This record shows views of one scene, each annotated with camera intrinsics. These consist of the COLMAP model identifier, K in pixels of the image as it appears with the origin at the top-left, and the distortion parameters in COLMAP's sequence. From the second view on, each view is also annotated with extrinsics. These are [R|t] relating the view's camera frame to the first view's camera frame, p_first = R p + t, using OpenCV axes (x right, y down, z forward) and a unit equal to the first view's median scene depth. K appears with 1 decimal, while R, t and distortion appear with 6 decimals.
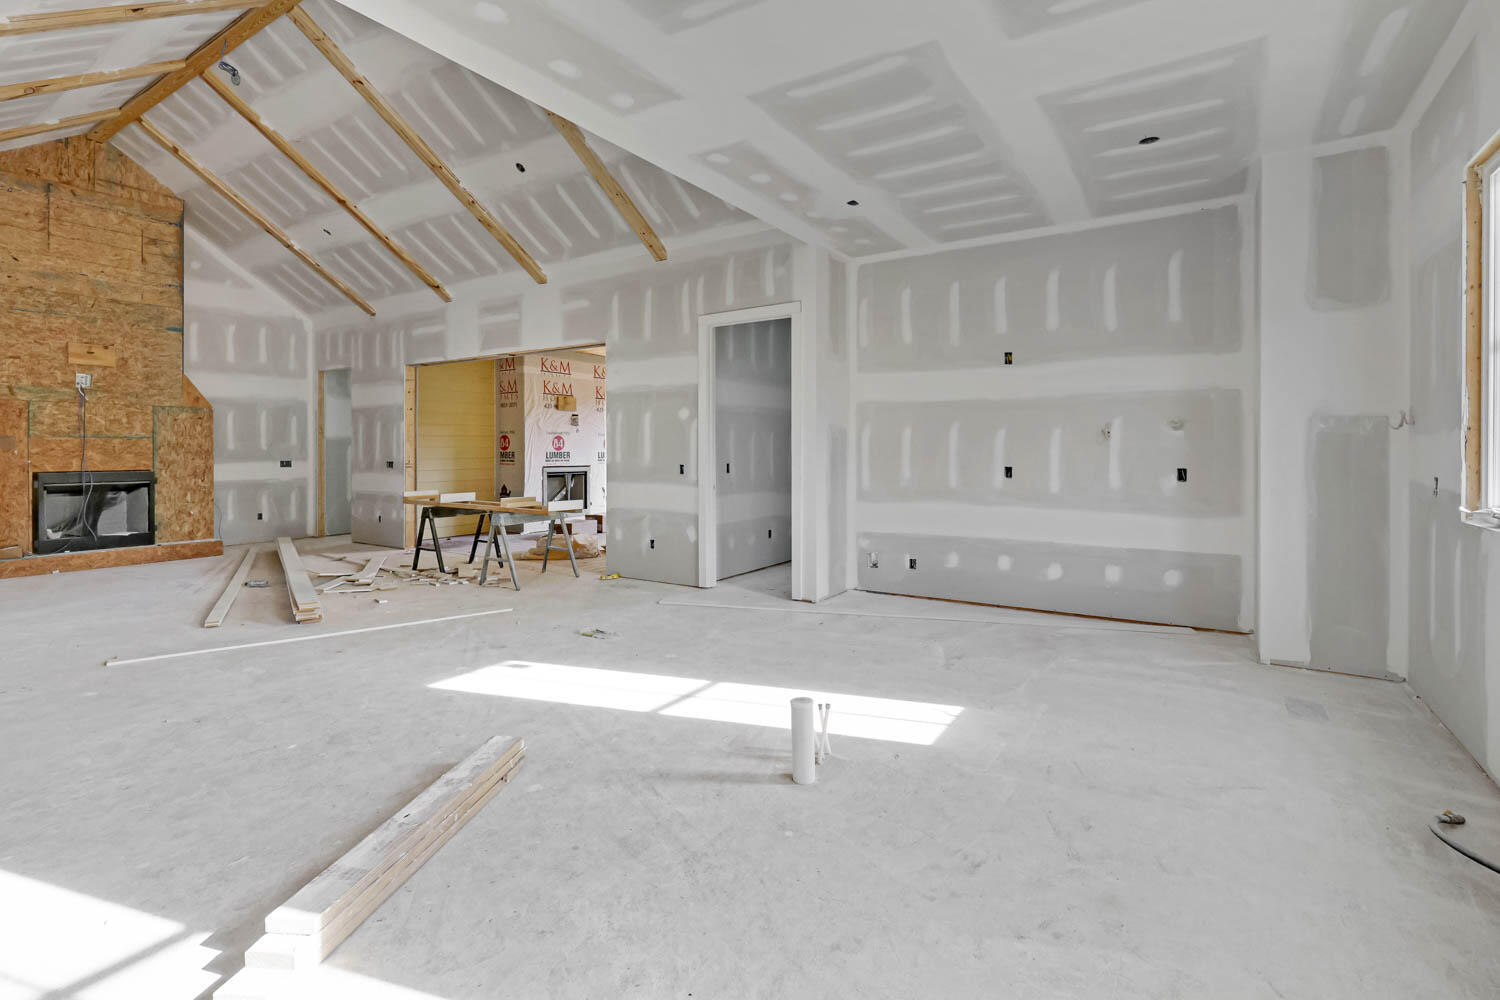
lens RADIAL K [[679.1, 0, 755.2], [0, 679.1, 449.8], [0, 0, 1]] dist [0.002579, -0.002039]
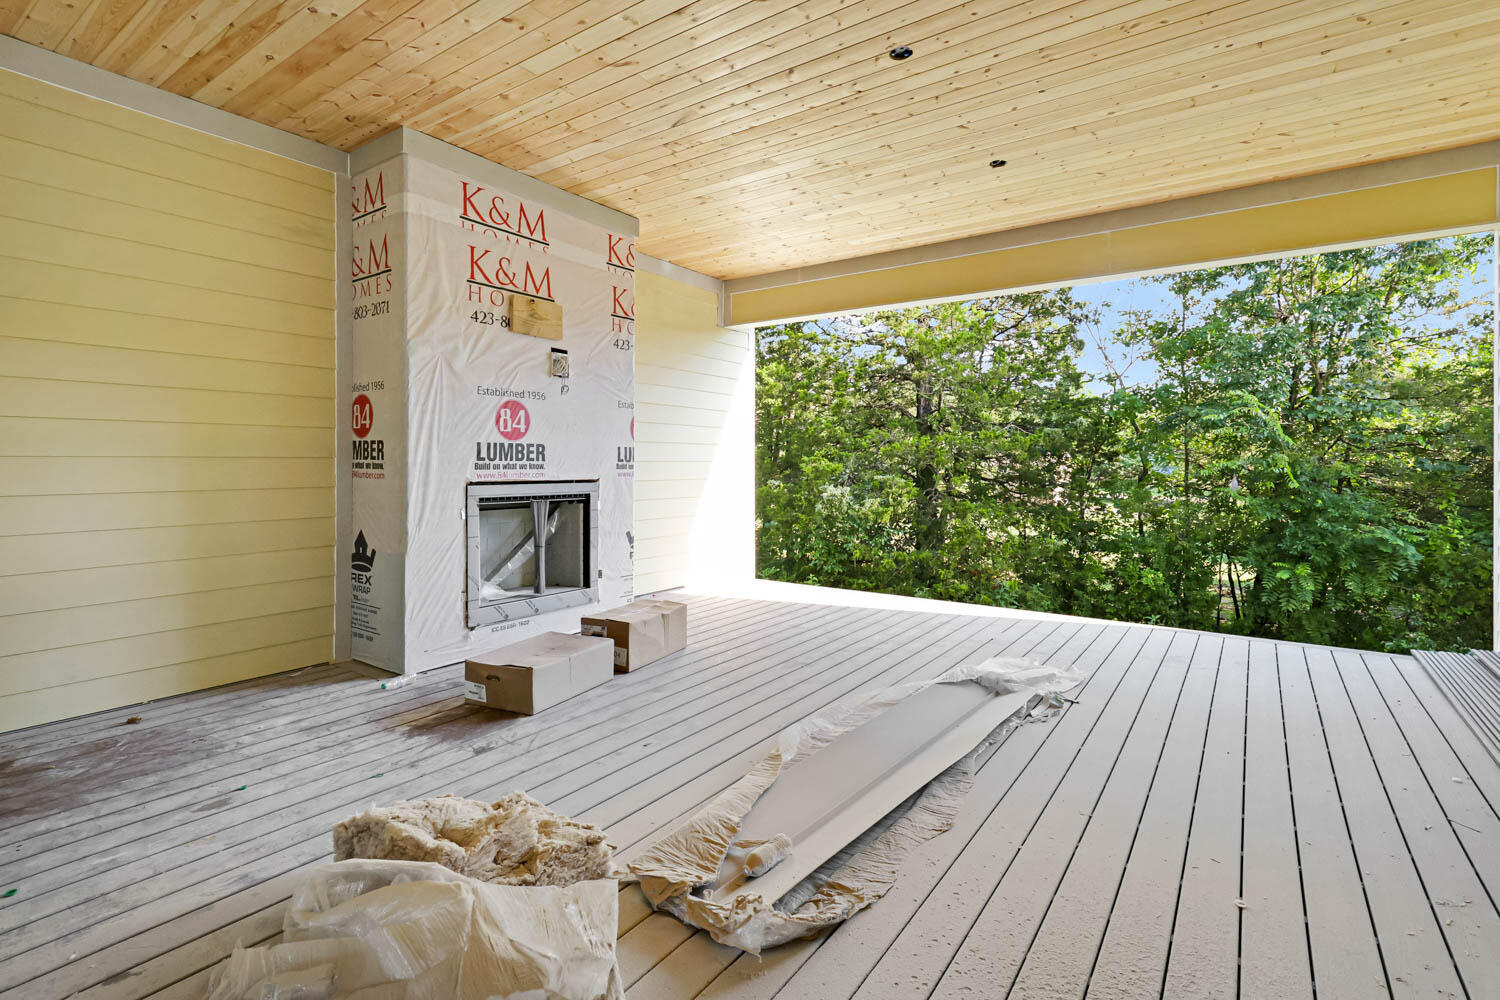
lens RADIAL K [[715.3, 0, 742.8], [0, 715.3, 466.8], [0, 0, 1]] dist [0.002718, 0.000839]
pose [[0.998574, 0.002278, -0.053343, -0.212781], [-0.002063, 0.999990, 0.004079, 0.021512], [0.053352, -0.003963, 0.998568, 0.920036]]
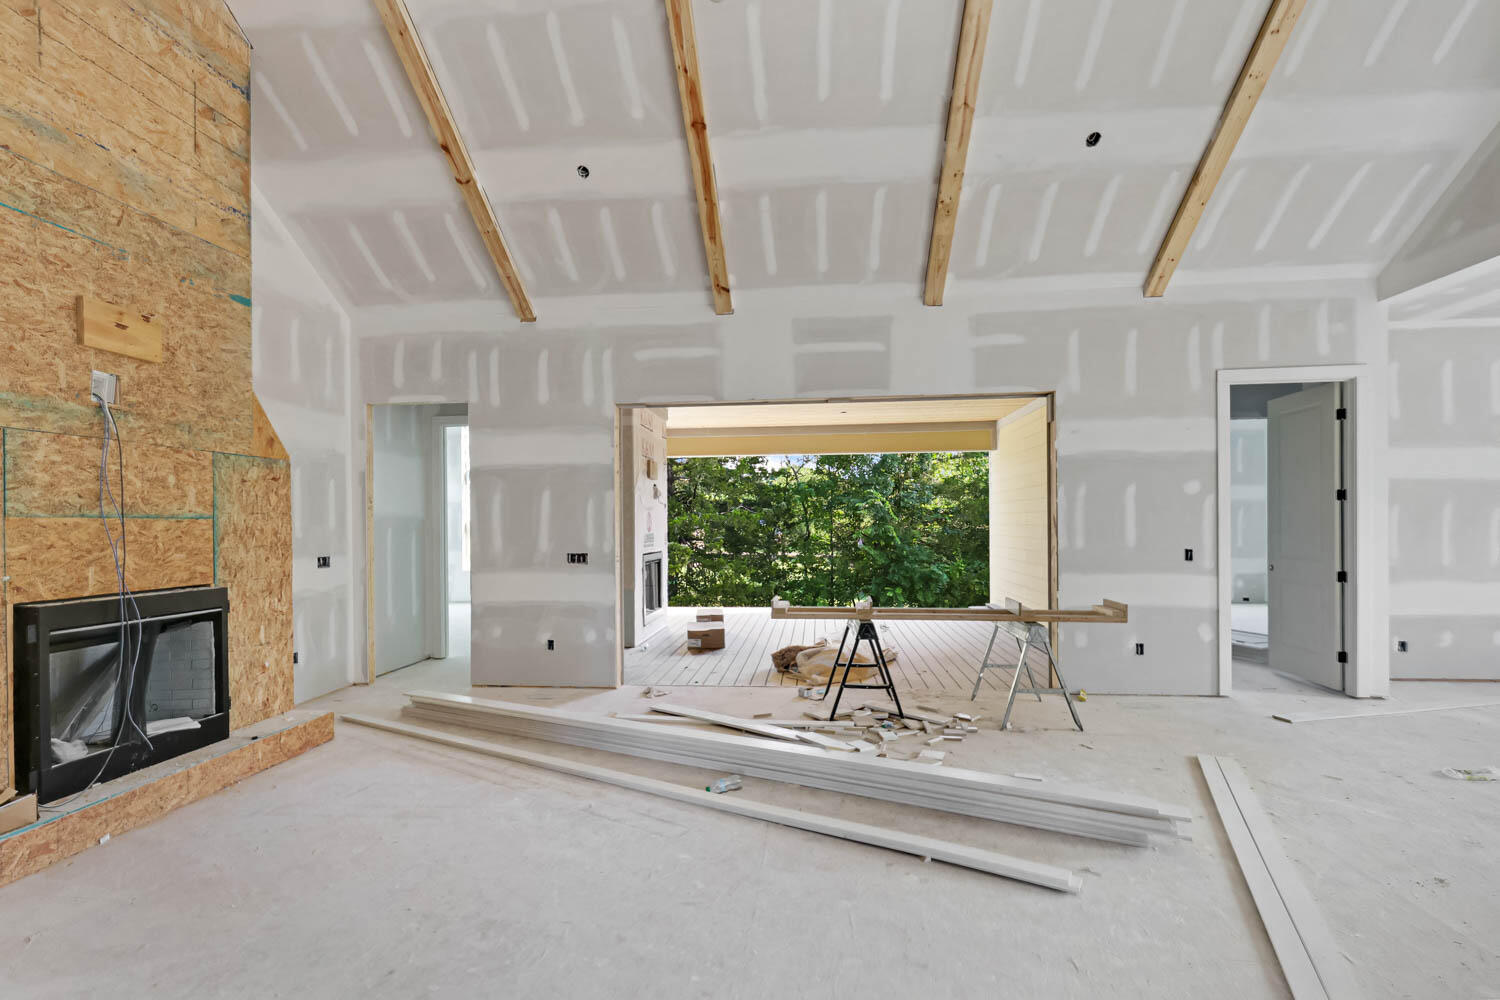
lens RADIAL K [[679.1, 0, 754.4], [0, 679.1, 524.7], [0, 0, 1]] dist [0.002579, -0.002039]
pose [[0.896186, -0.007086, 0.443621, -0.776147], [0.008270, 0.999966, -0.000734, -0.009538], [-0.443601, 0.004327, 0.896214, 0.406094]]
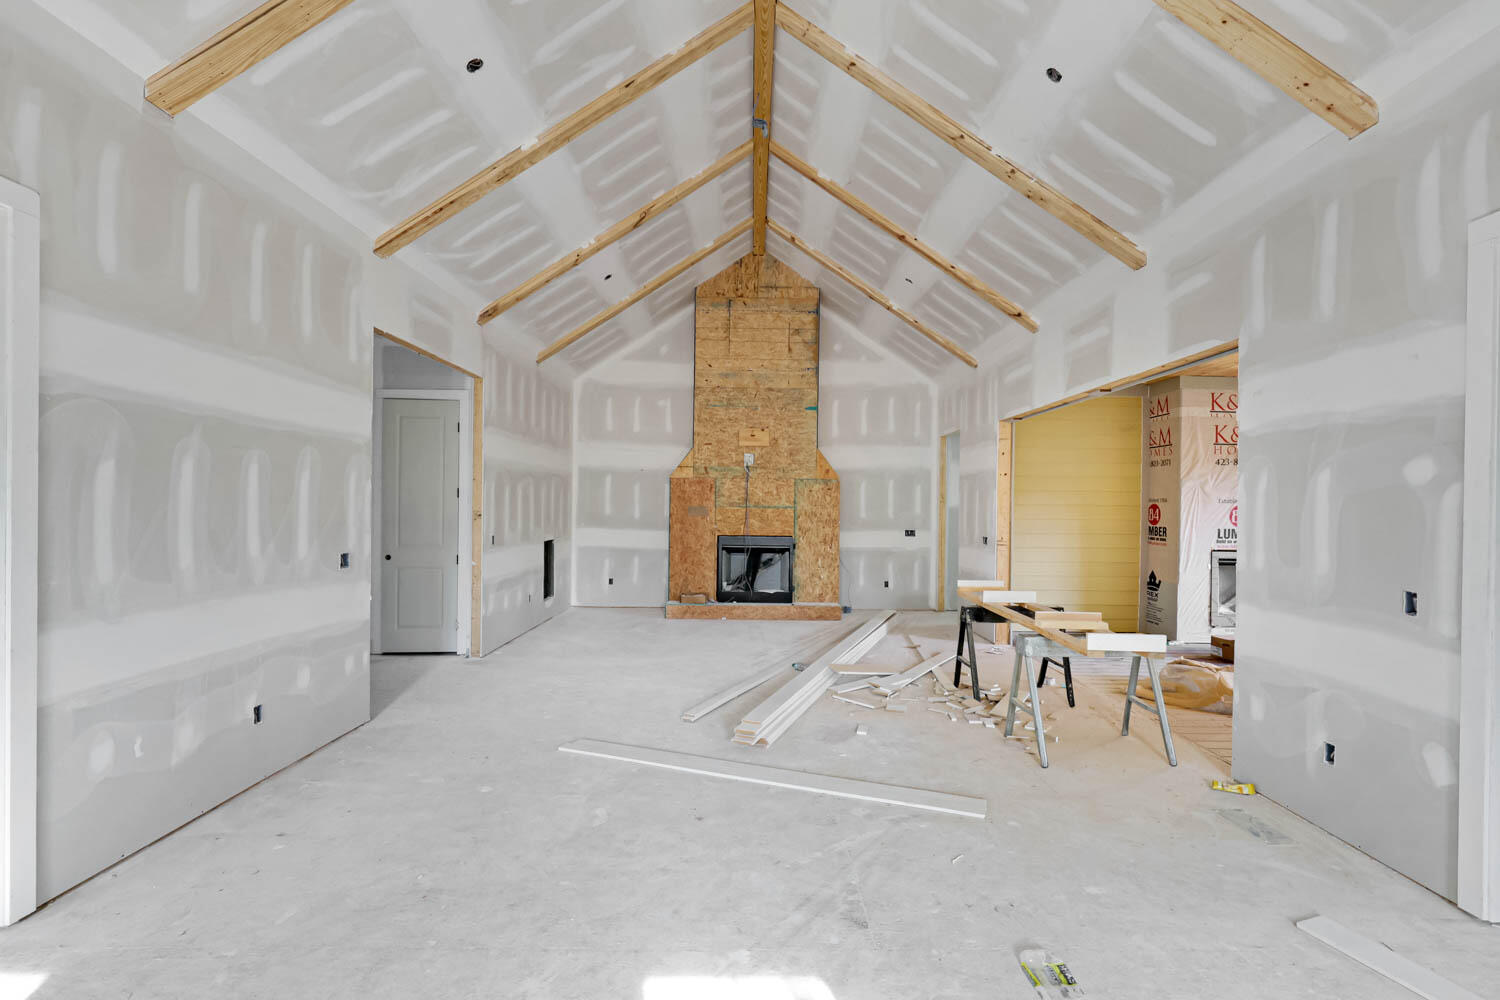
lens RADIAL K [[679.1, 0, 765.5], [0, 679.1, 508.1], [0, 0, 1]] dist [0.002579, -0.002039]
pose [[0.552960, 0.011569, -0.833127, 0.017170], [-0.013327, 0.999898, 0.005040, -0.022283], [0.833101, 0.008316, 0.553058, 0.353140]]
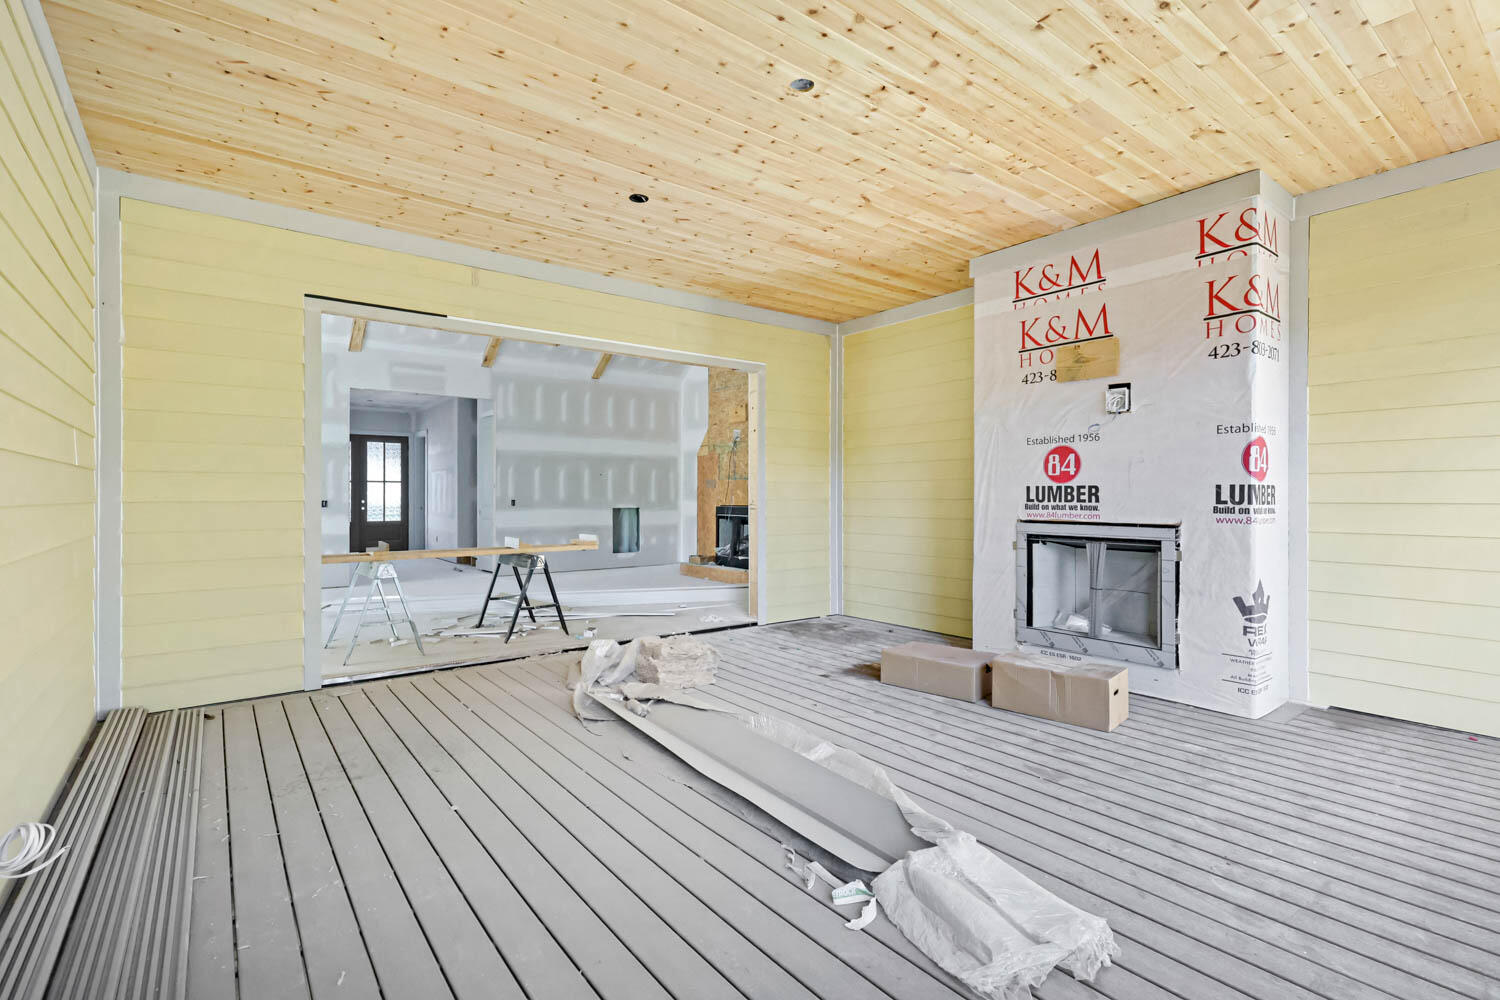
lens RADIAL K [[679.1, 0, 742.2], [0, 679.1, 505.2], [0, 0, 1]] dist [0.002579, -0.002039]
pose [[-0.343046, 0.012008, -0.939242, 0.234462], [-0.003635, 0.999894, 0.014111, 0.014495], [0.939312, 0.008255, -0.342966, 1.447181]]
